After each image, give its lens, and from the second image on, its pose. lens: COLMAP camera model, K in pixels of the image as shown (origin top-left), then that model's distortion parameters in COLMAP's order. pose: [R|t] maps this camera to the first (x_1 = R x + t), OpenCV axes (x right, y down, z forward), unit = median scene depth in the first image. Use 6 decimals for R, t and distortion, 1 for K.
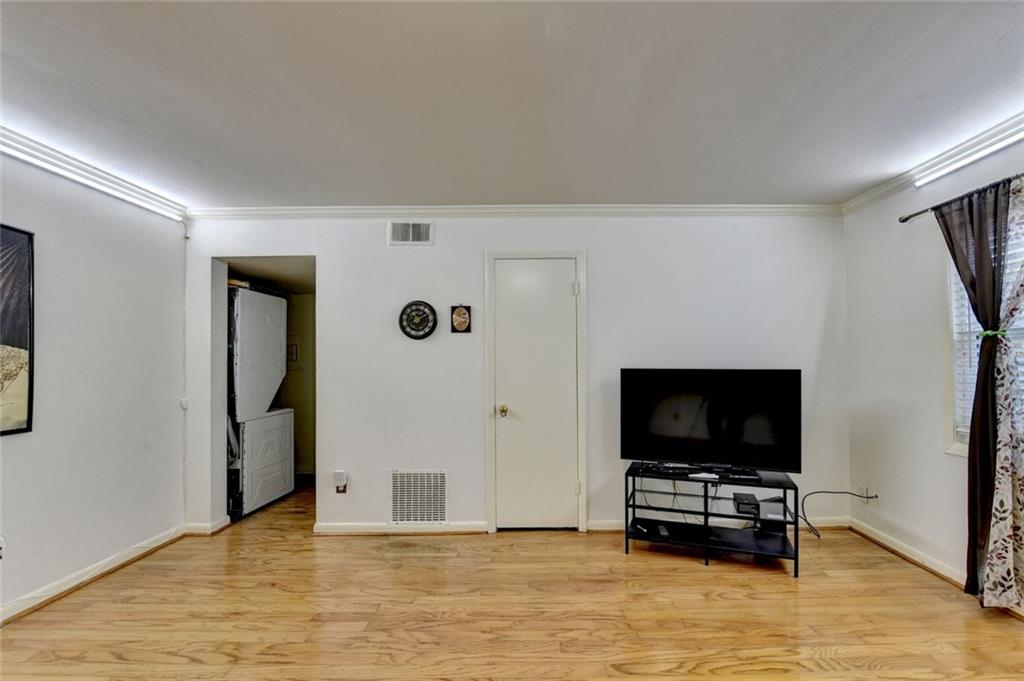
lens RADIAL K [[429.2, 0, 532.6], [0, 429.2, 356.7], [0, 0, 1]] dist [-0.015696, -0.000359]
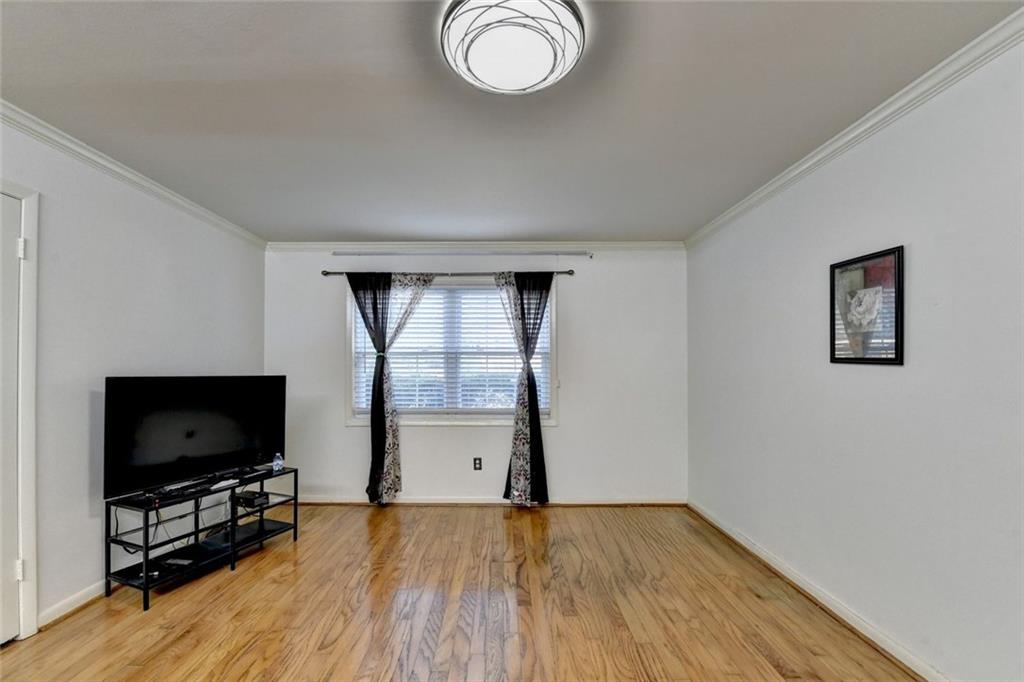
lens RADIAL K [[434.7, 0, 503.8], [0, 434.7, 364.3], [0, 0, 1]] dist [-0.012727, -0.001008]
pose [[-0.000725, 0.015857, 0.999874, -0.538721], [-0.014141, 0.999774, -0.015866, 0.006899], [-0.999900, -0.014150, -0.000501, 0.317432]]
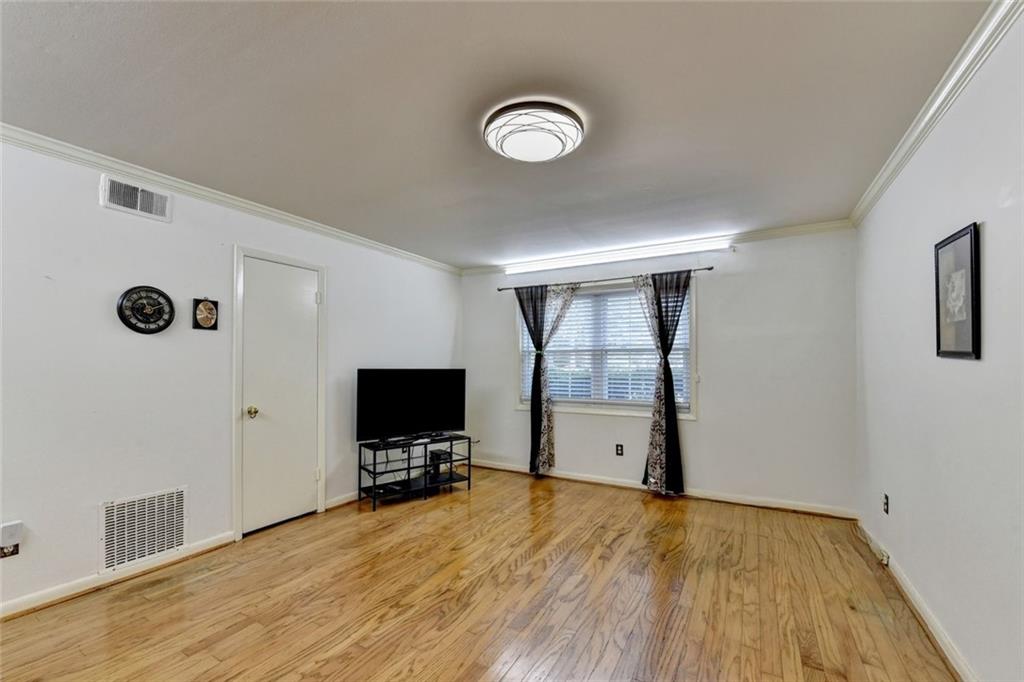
lens RADIAL K [[440.2, 0, 507.7], [0, 440.2, 360.8], [0, 0, 1]] dist [-0.000339, -0.005767]
pose [[0.496798, 0.014026, 0.867753, -0.688296], [-0.016288, 0.999844, -0.006835, 0.005740], [-0.867714, -0.010738, 0.496949, -0.009695]]
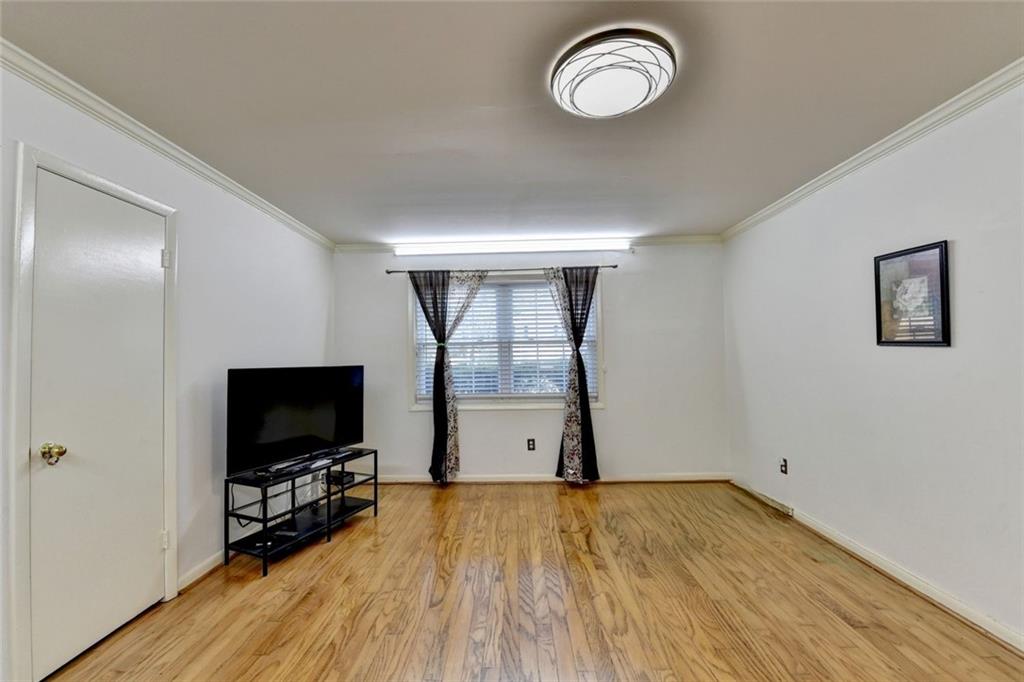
lens RADIAL K [[421.8, 0, 505.3], [0, 421.8, 344.8], [0, 0, 1]] dist [-0.003747, -0.005512]
pose [[0.023241, 0.034082, 0.999149, -0.608939], [0.002248, 0.999414, -0.034143, 0.009057], [-0.999727, 0.003039, 0.023151, 0.442439]]
